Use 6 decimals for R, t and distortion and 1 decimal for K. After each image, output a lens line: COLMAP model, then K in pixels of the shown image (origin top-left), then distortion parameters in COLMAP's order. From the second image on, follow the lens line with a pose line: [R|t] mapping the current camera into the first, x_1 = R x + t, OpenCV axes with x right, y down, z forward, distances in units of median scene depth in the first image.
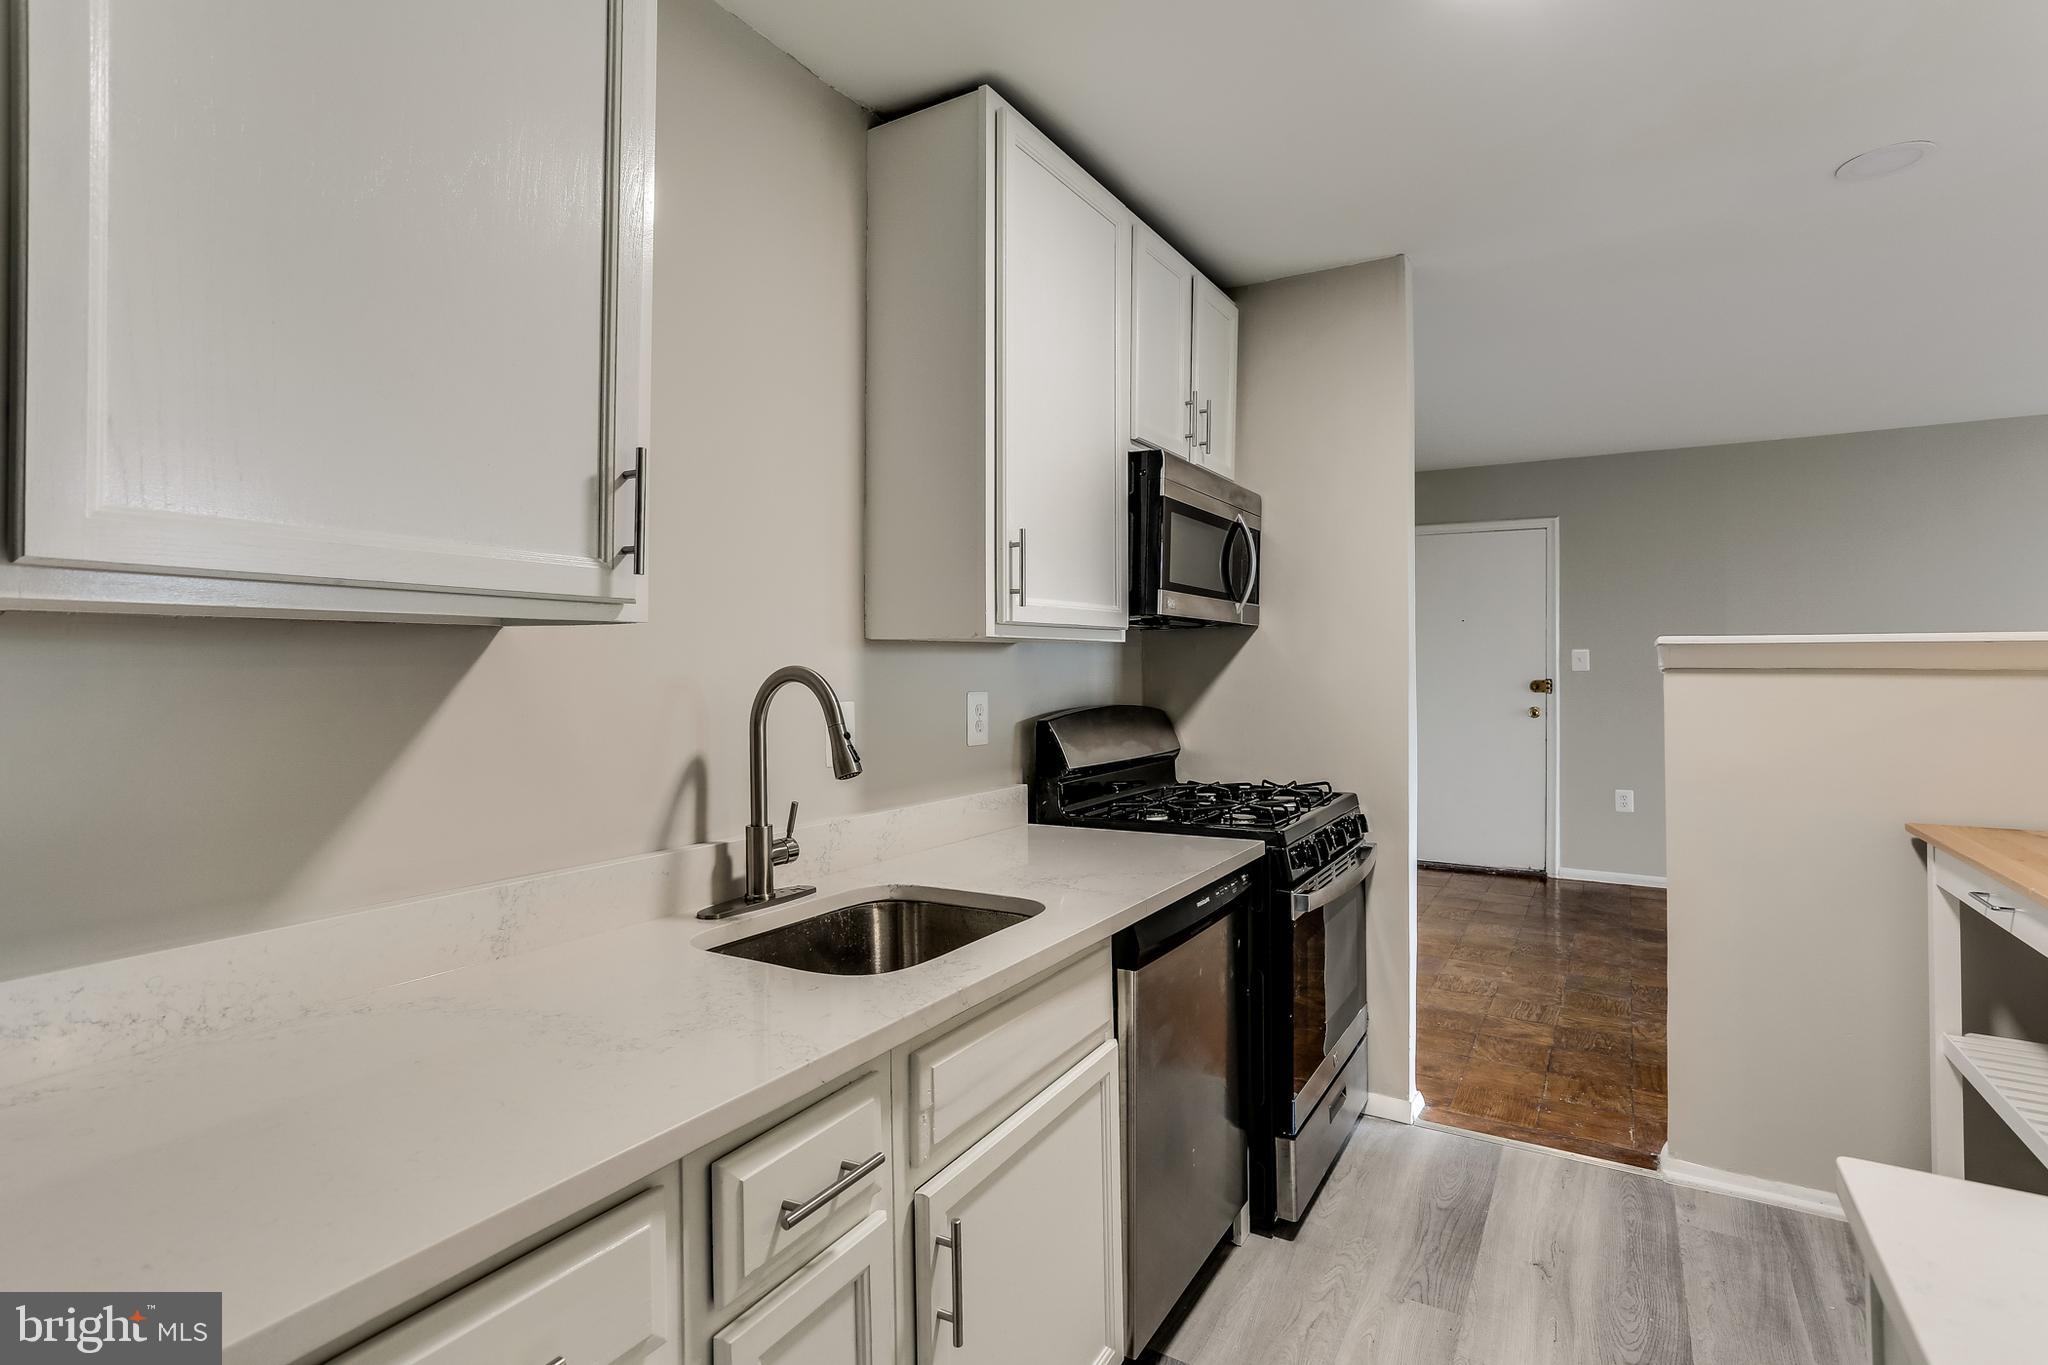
lens RADIAL K [[1001.5, 0, 1015.8], [0, 1001.5, 651.3], [0, 0, 1]] dist [-0.046739, 0.029507]
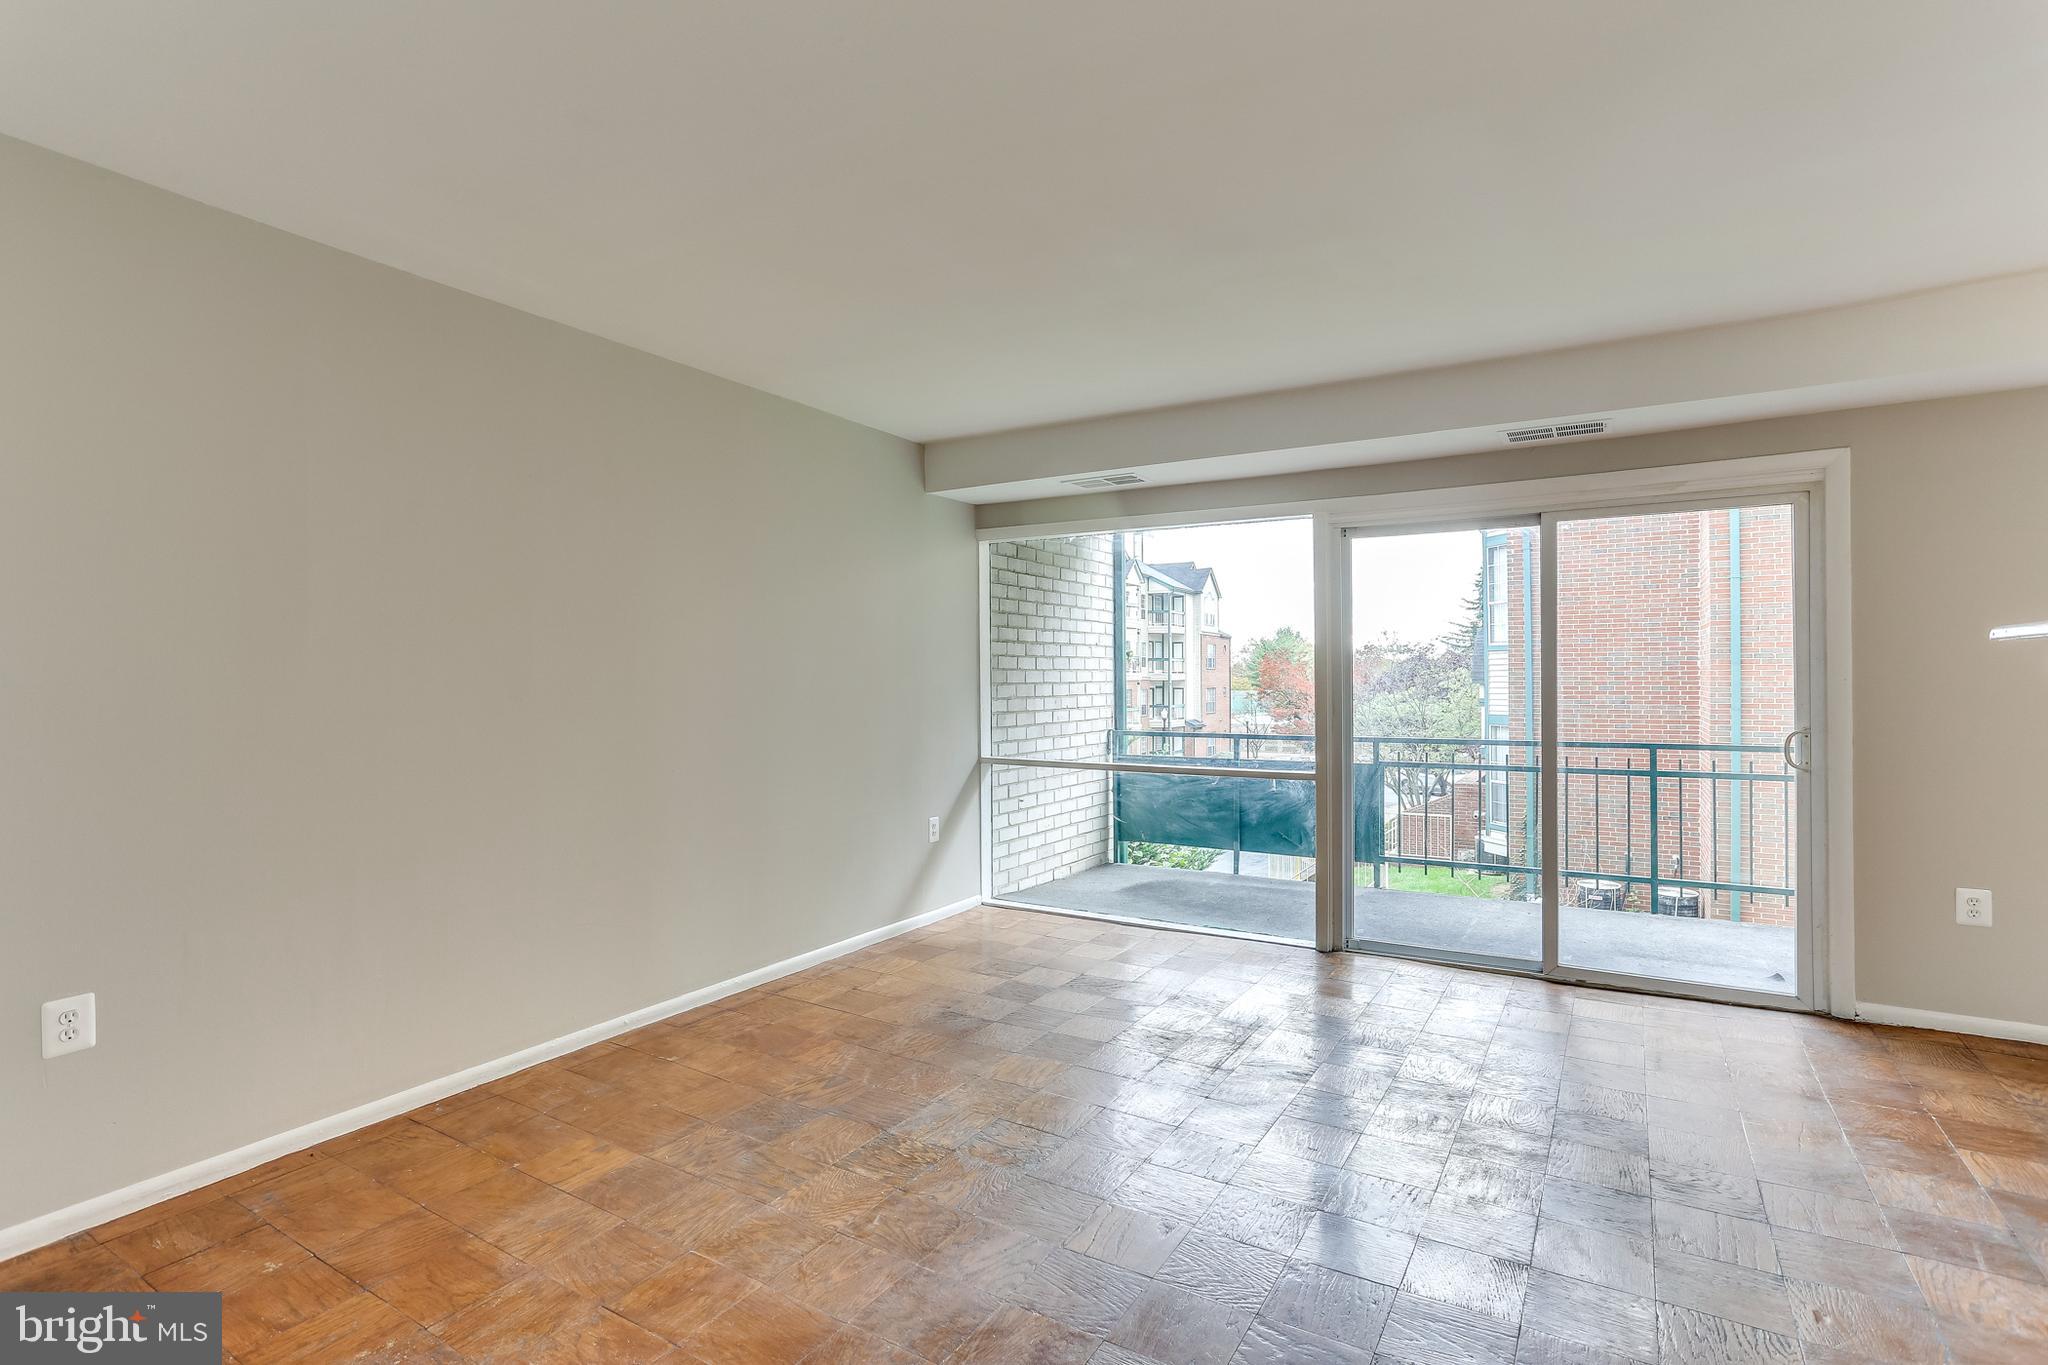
lens RADIAL K [[999.2, 0, 1016.2], [0, 999.2, 681.7], [0, 0, 1]] dist [-0.048145, 0.030924]
pose [[0.002458, -0.004624, 0.999986, 0.466590], [-0.006117, 0.999971, 0.004639, 0.016090], [-0.999978, -0.006128, 0.002430, 1.312777]]
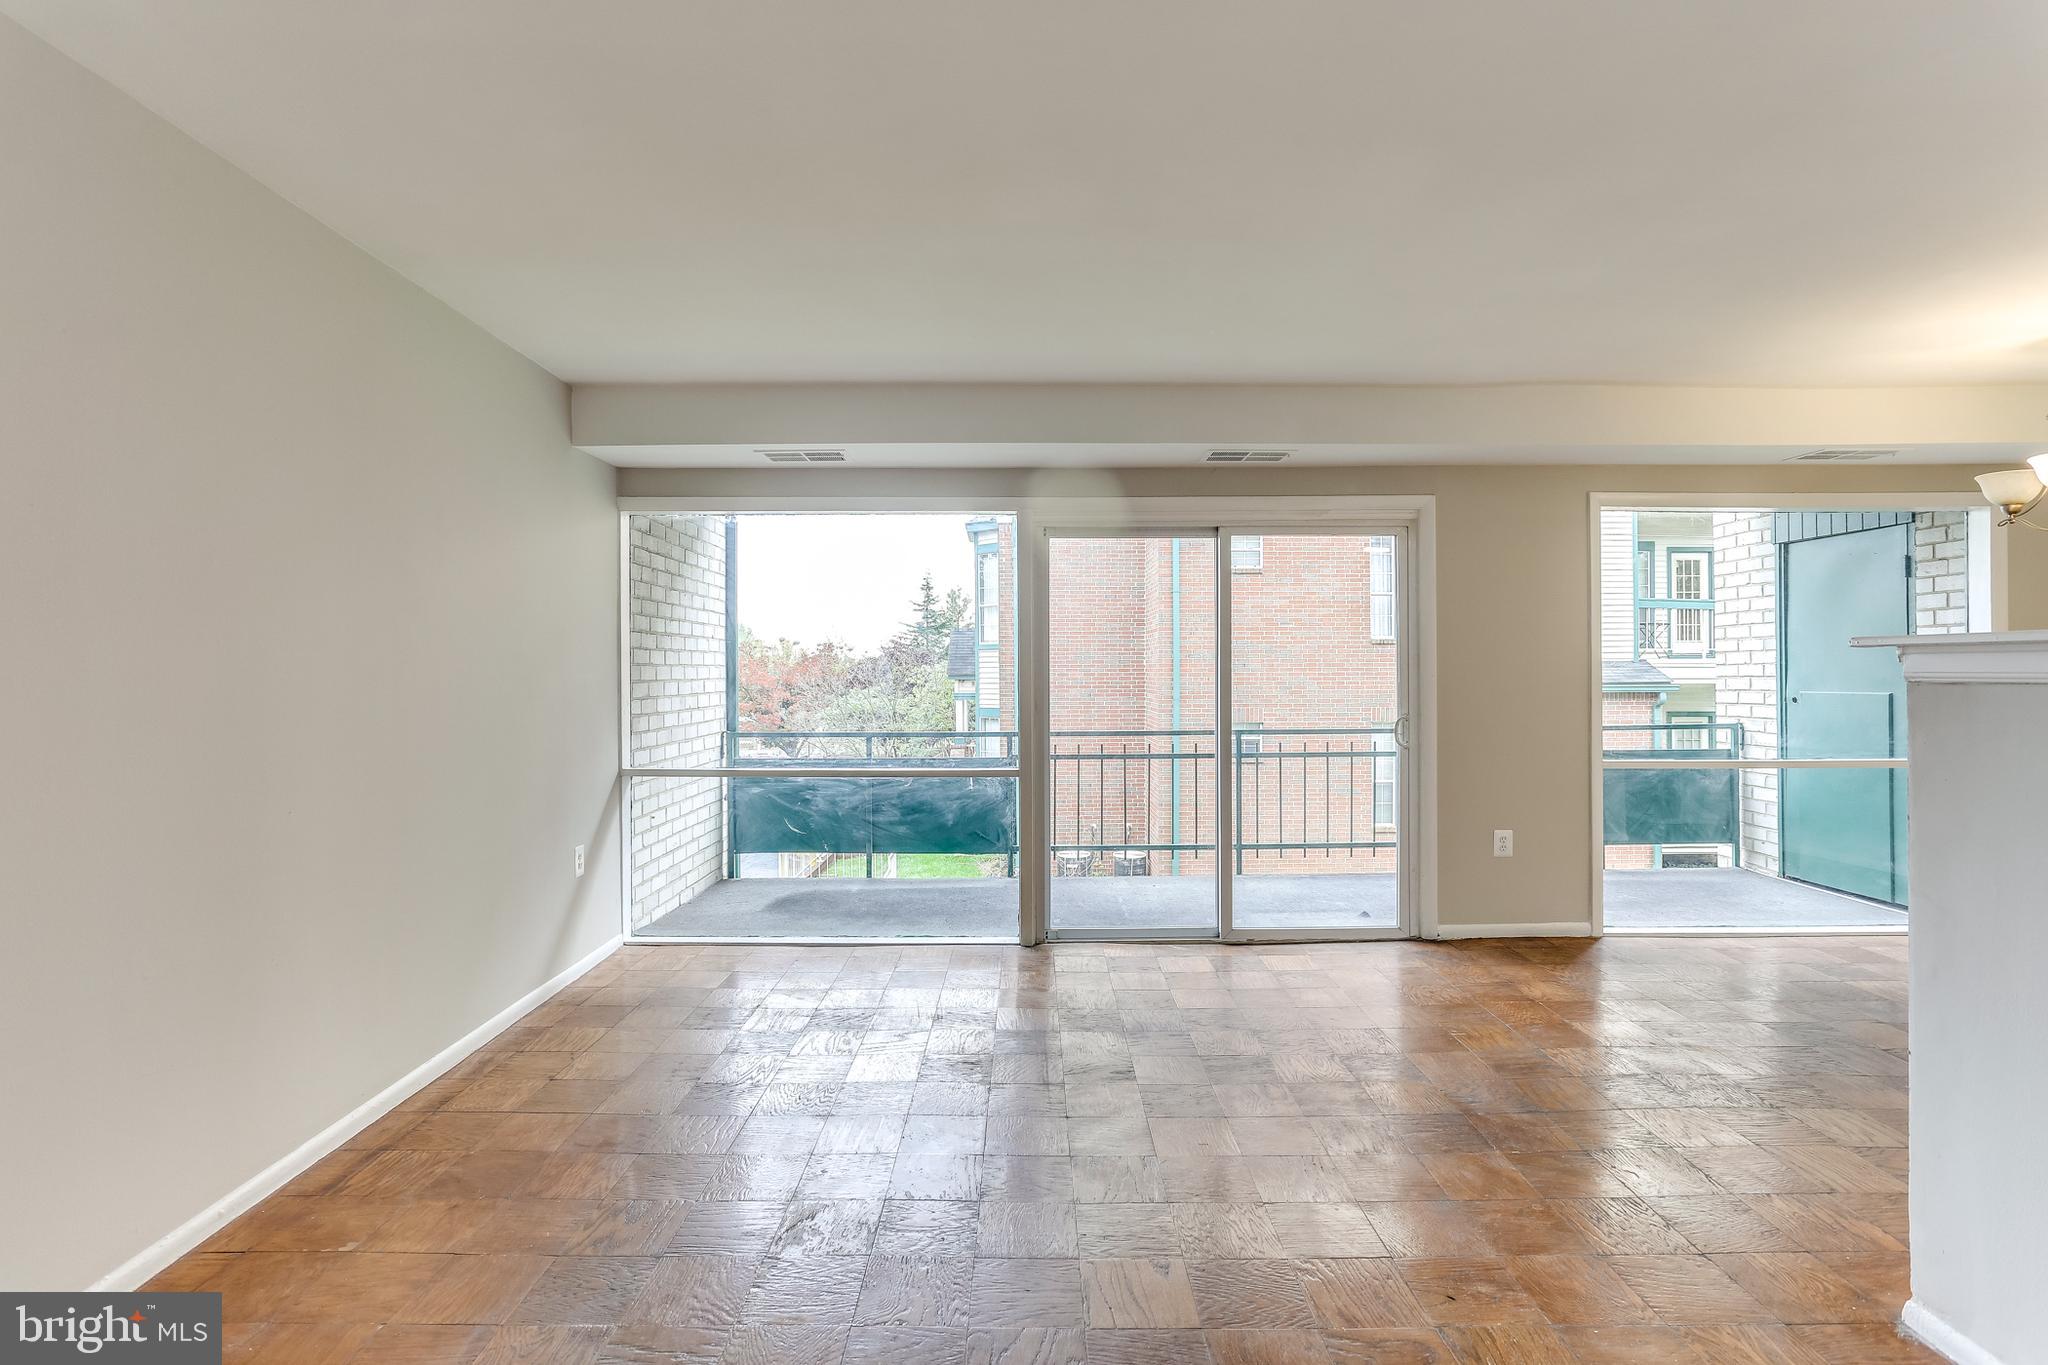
lens RADIAL K [[995.6, 0, 1029.8], [0, 995.6, 667.7], [0, 0, 1]] dist [-0.051476, 0.036088]
pose [[-0.526688, 0.005054, 0.850044, 0.709144], [-0.005773, 0.999938, -0.009522, 0.019104], [-0.850039, -0.009923, -0.526626, 1.696921]]
